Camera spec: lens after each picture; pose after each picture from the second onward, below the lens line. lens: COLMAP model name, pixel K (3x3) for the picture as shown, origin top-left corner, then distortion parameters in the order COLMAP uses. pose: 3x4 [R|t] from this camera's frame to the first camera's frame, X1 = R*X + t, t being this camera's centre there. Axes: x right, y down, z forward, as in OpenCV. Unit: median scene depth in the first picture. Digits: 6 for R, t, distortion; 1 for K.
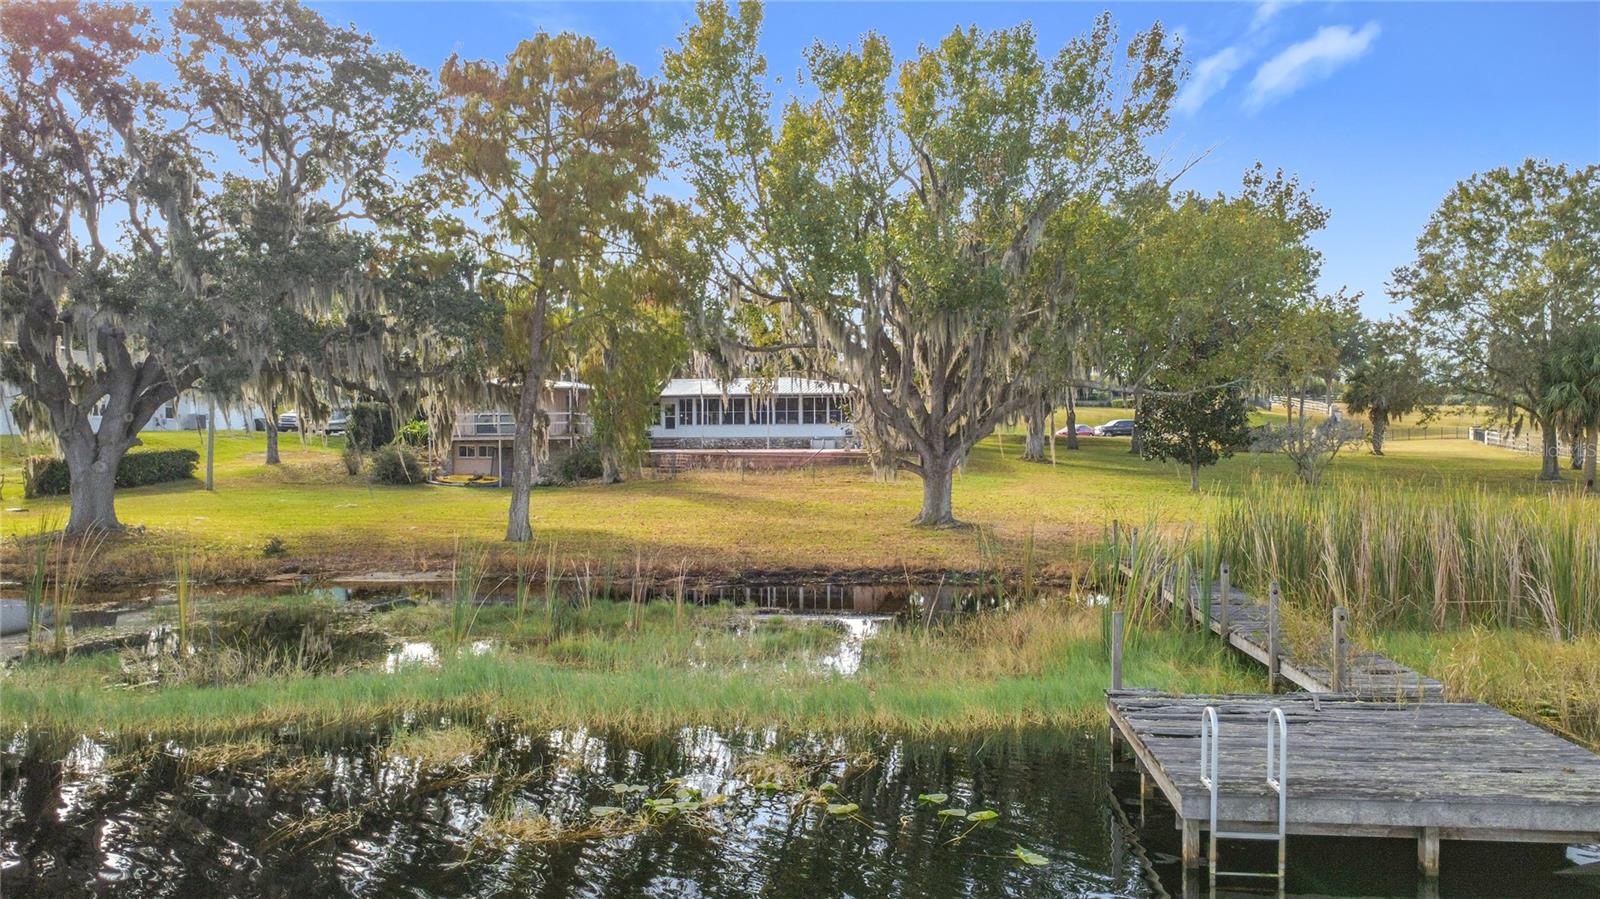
lens RADIAL K [[1156.3, 0, 798.6], [0, 1156.3, 483.4], [0, 0, 1]] dist [-0.004730, -0.000797]
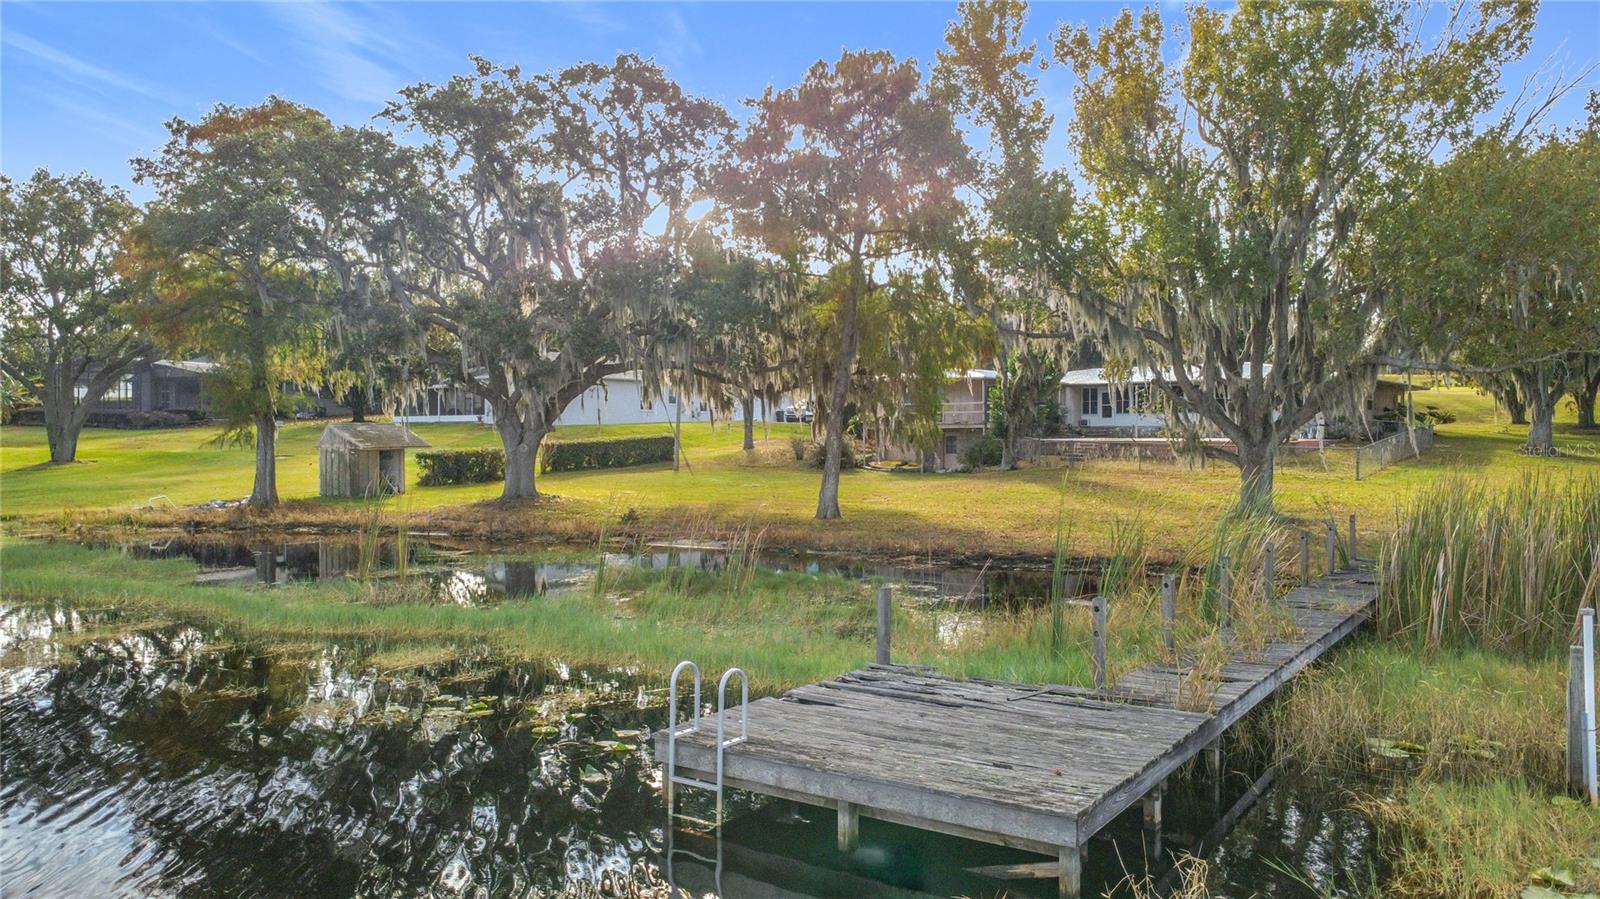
lens RADIAL K [[1149.2, 0, 800.0], [0, 1149.2, 449.5], [0, 0, 1]] dist [-0.000454, 0.001063]
pose [[0.880536, 0.007195, -0.473925, 0.234392], [-0.017598, 0.999692, -0.017520, 0.003612], [0.473653, 0.023767, 0.880391, 0.025860]]
